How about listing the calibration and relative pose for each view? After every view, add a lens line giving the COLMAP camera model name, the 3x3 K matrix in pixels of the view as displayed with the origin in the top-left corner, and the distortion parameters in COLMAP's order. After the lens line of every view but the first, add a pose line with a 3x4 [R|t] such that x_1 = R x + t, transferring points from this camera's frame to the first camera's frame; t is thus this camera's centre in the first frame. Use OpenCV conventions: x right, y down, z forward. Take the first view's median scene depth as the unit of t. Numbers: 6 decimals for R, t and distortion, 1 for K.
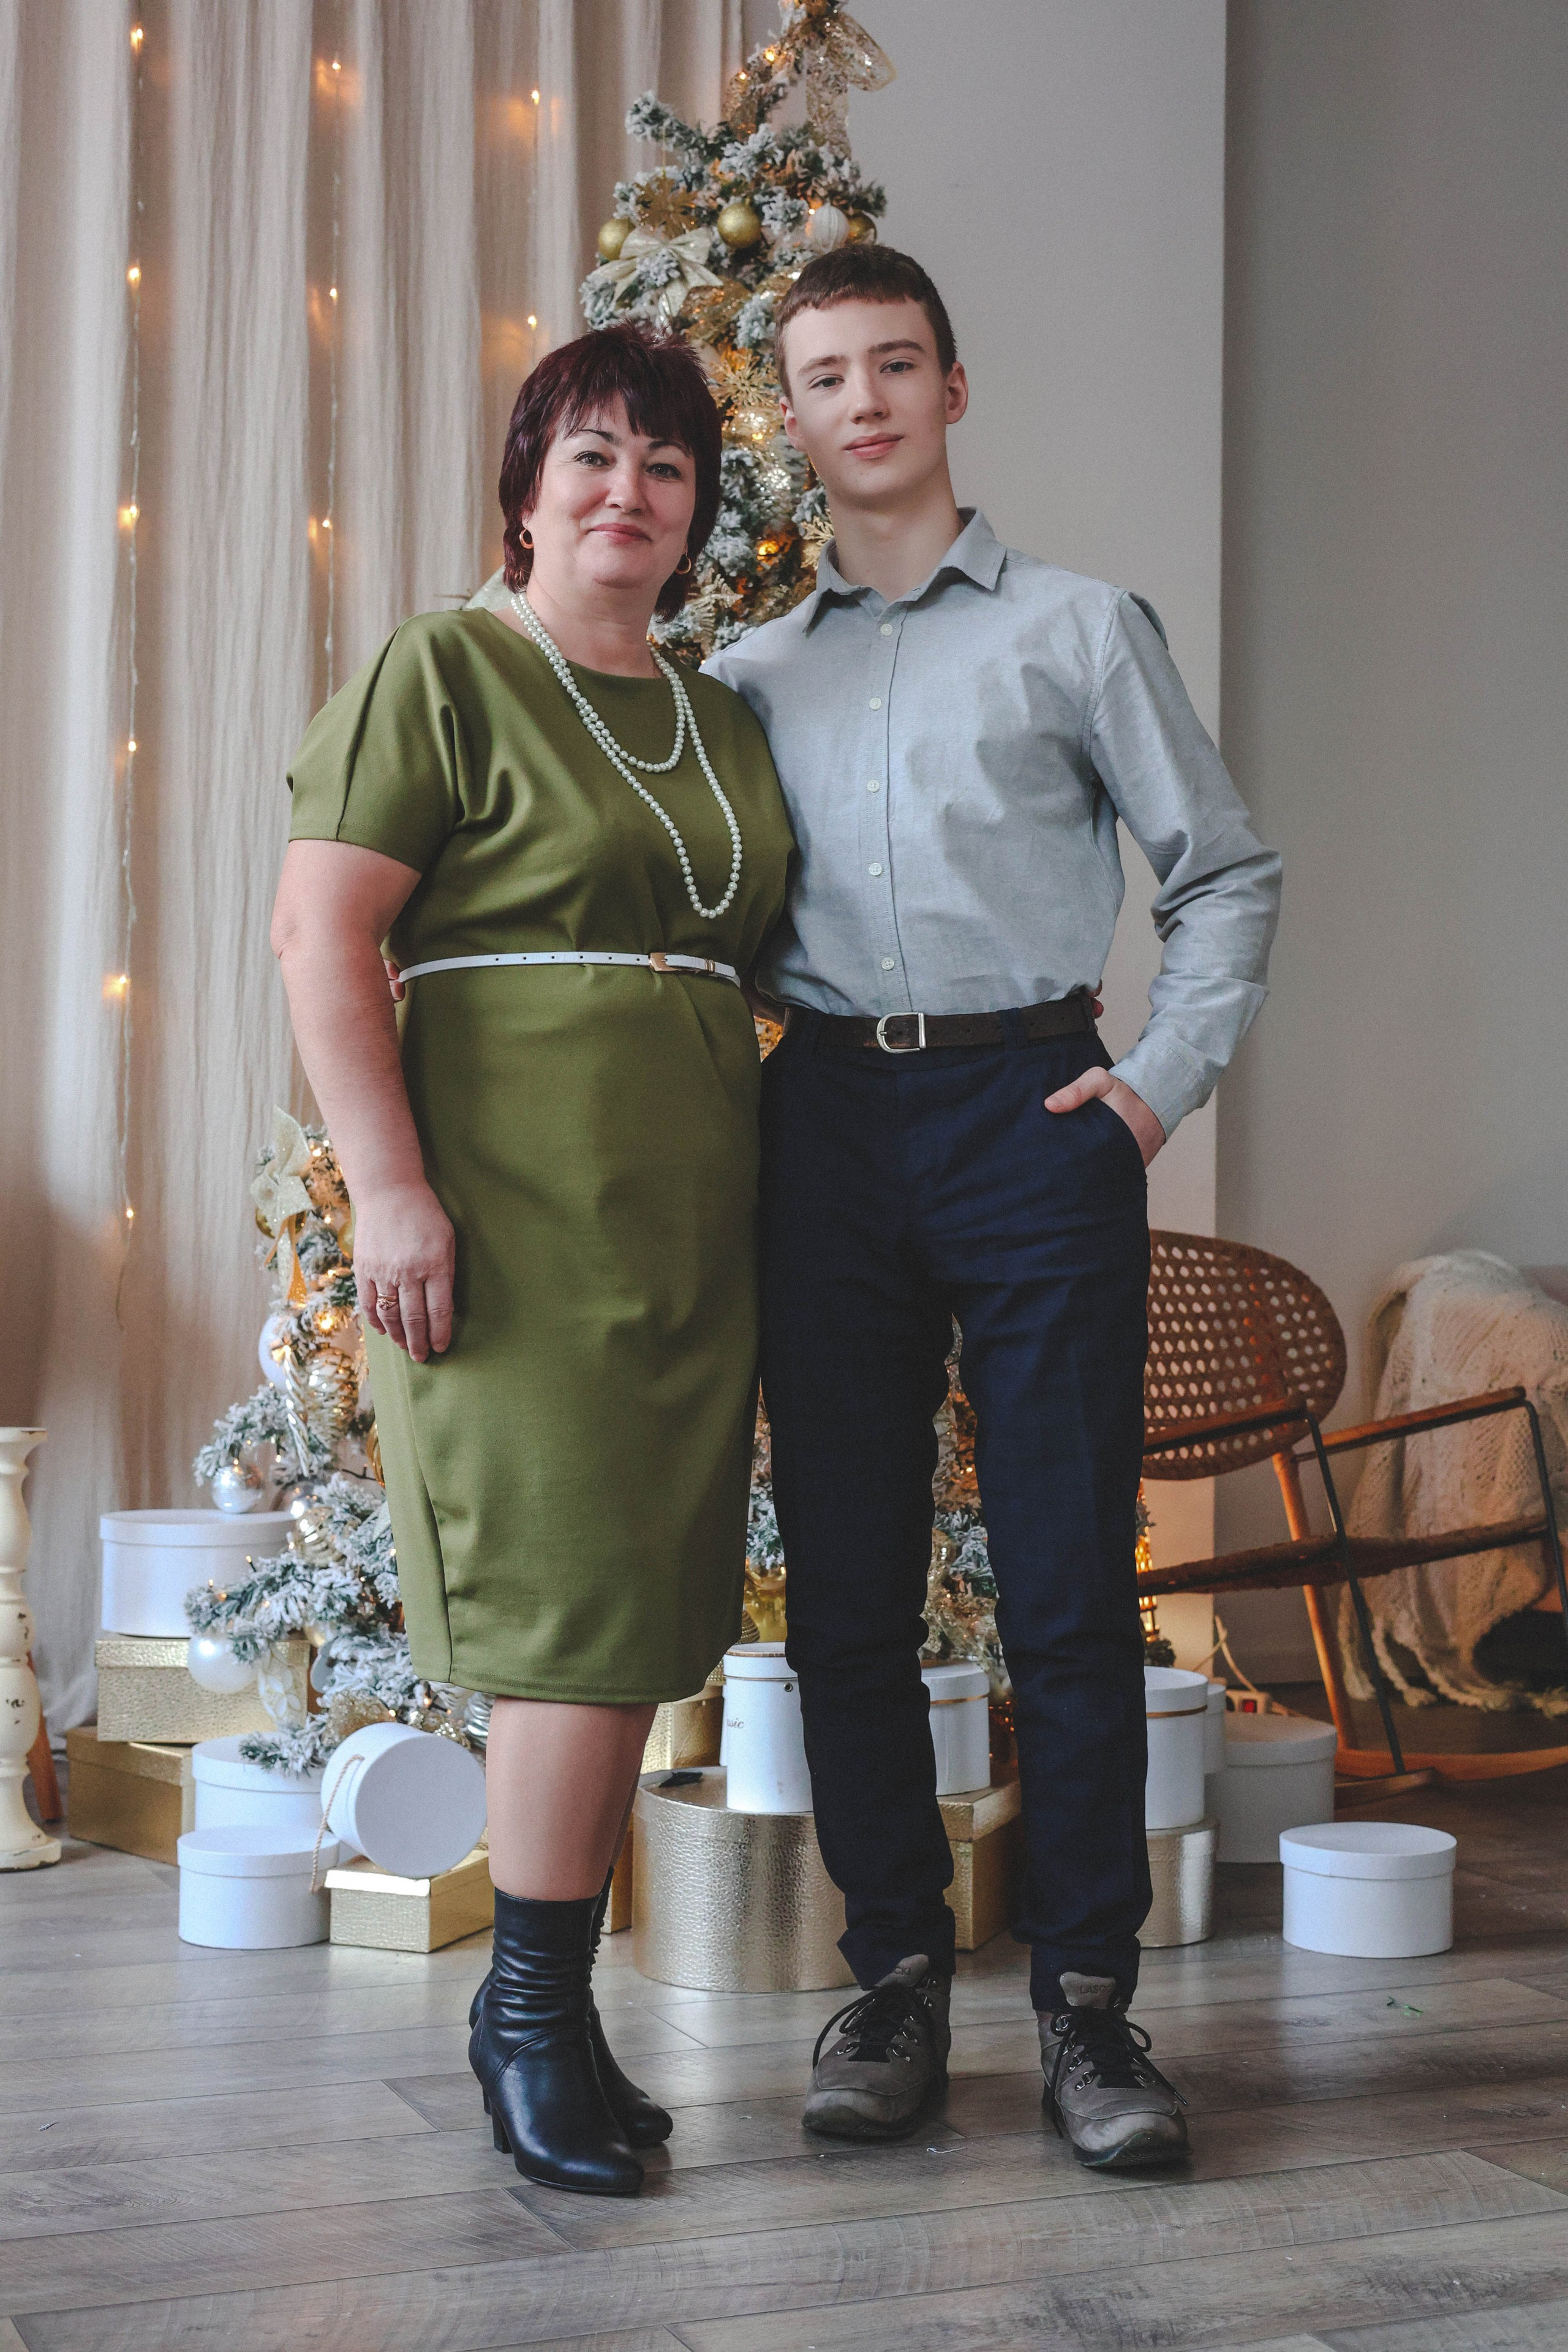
lens RADIAL K [[3233.6, 0, 784.0], [0, 3233.6, 1176.0], [0, 0, 1]] dist [0.028156, -0.193384]
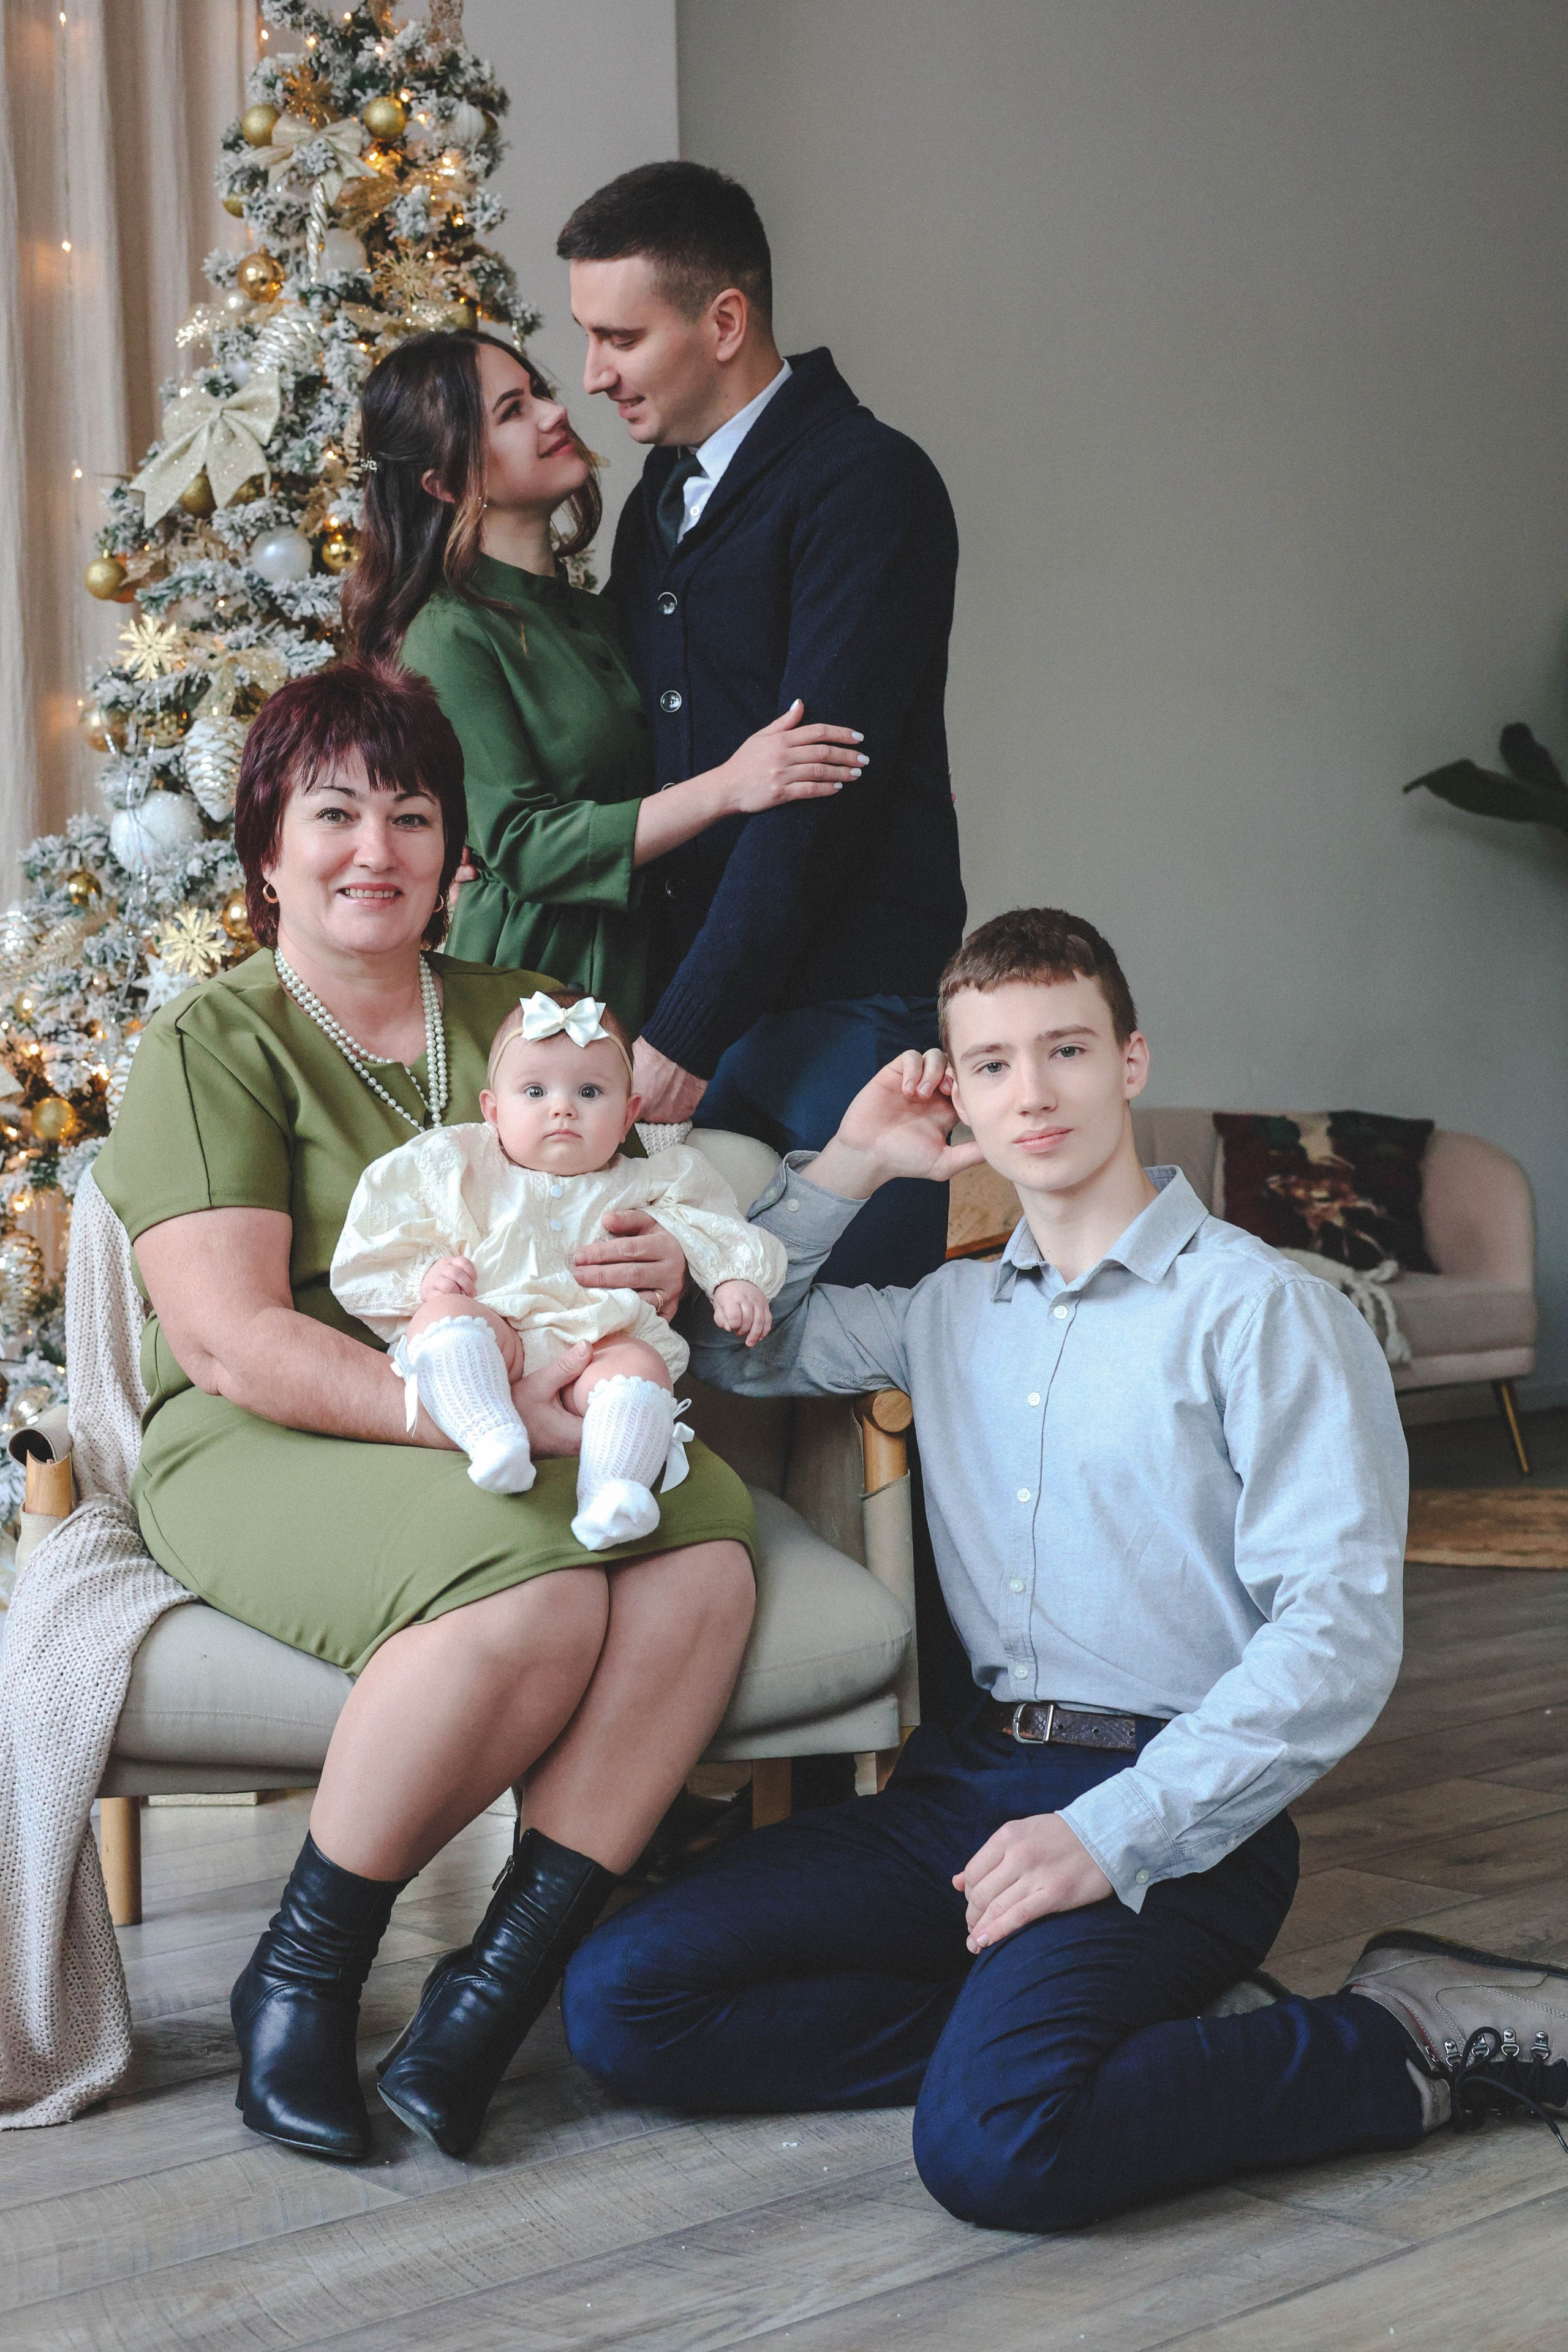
lens RADIAL K [[3233.6, 0, 784.0], [0, 3233.6, 1176.0], [0, 0, 1]] dist [0.028156, -0.193384]
pose [[0.951558, -0.040248, 0.304823, -0.214414], [0.027568, 0.998571, 0.045788, -0.002705], [-0.306230, -0.035167, 0.951308, -0.024253]]
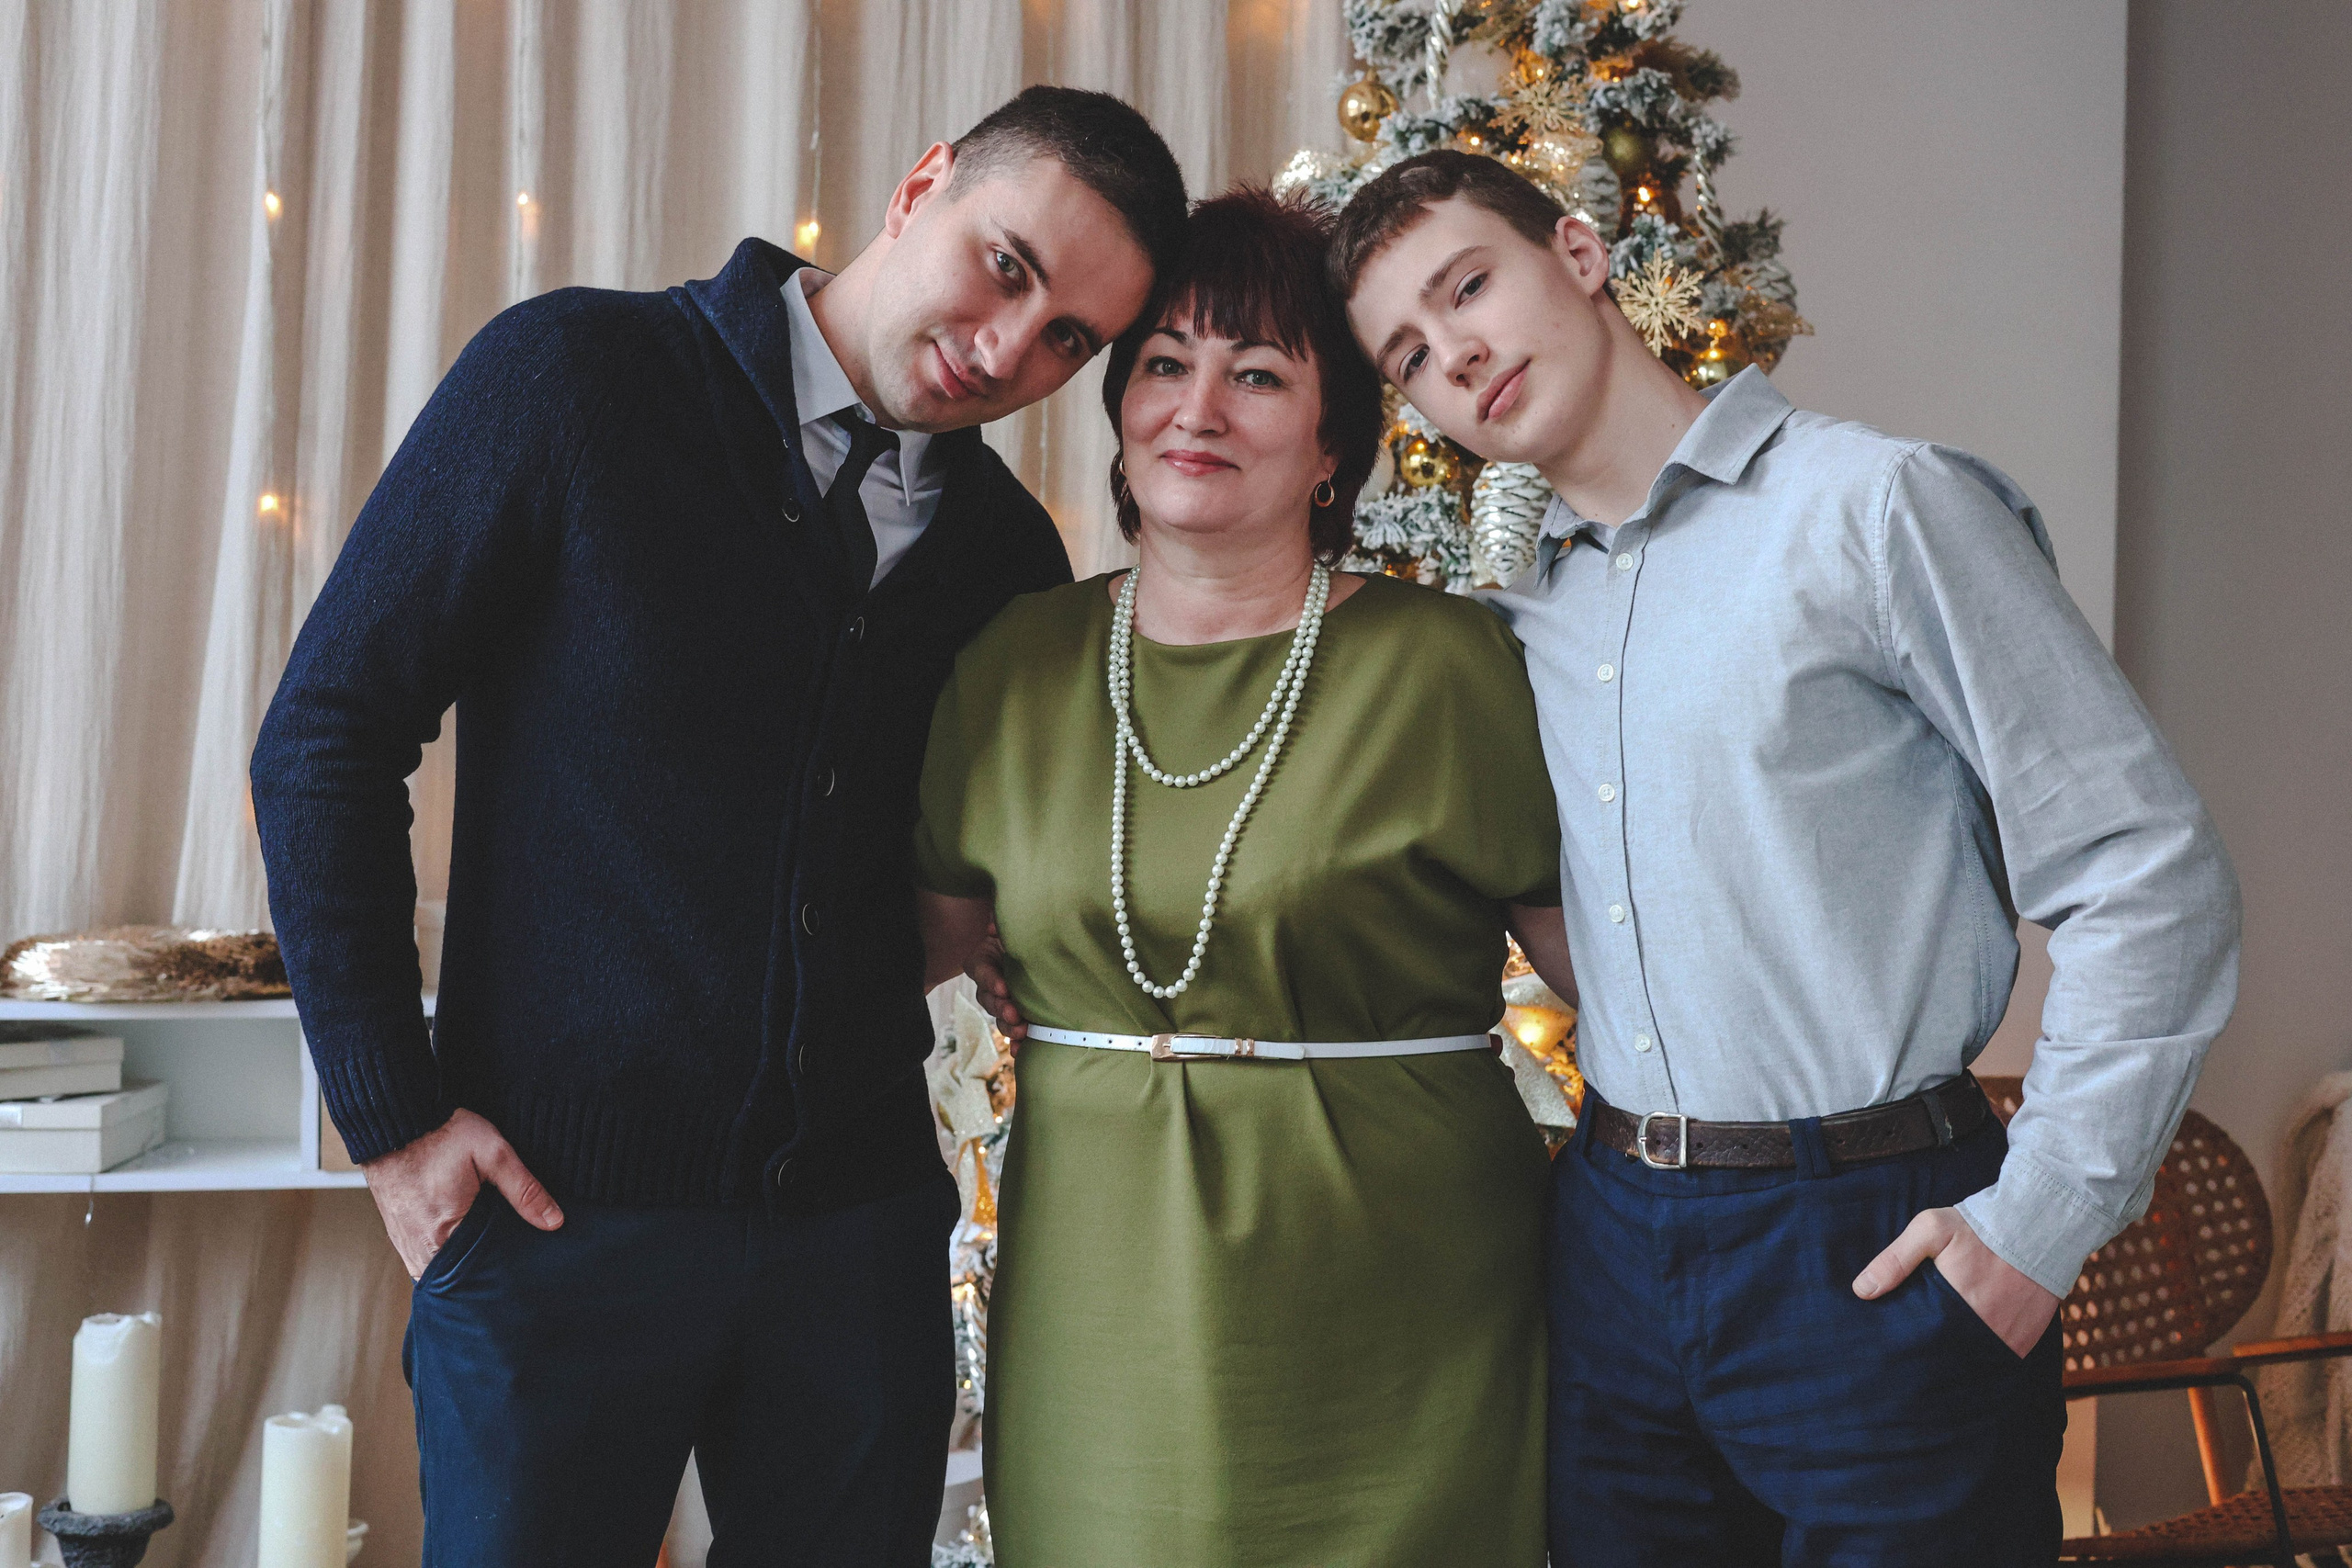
lens RADIAL K [[3294.1, 0, 1176.0], [0, 3294.1, 784.0], [0, 0, 1]] dist [0.053465, -0.293614]
pose [[0.992435, 0.011277, -0.122256, -0.000365], [-0.007919, 0.999579, 0.027919, -0.094983], [0.122519, -0.026739, 0.992106, 0.172191]]
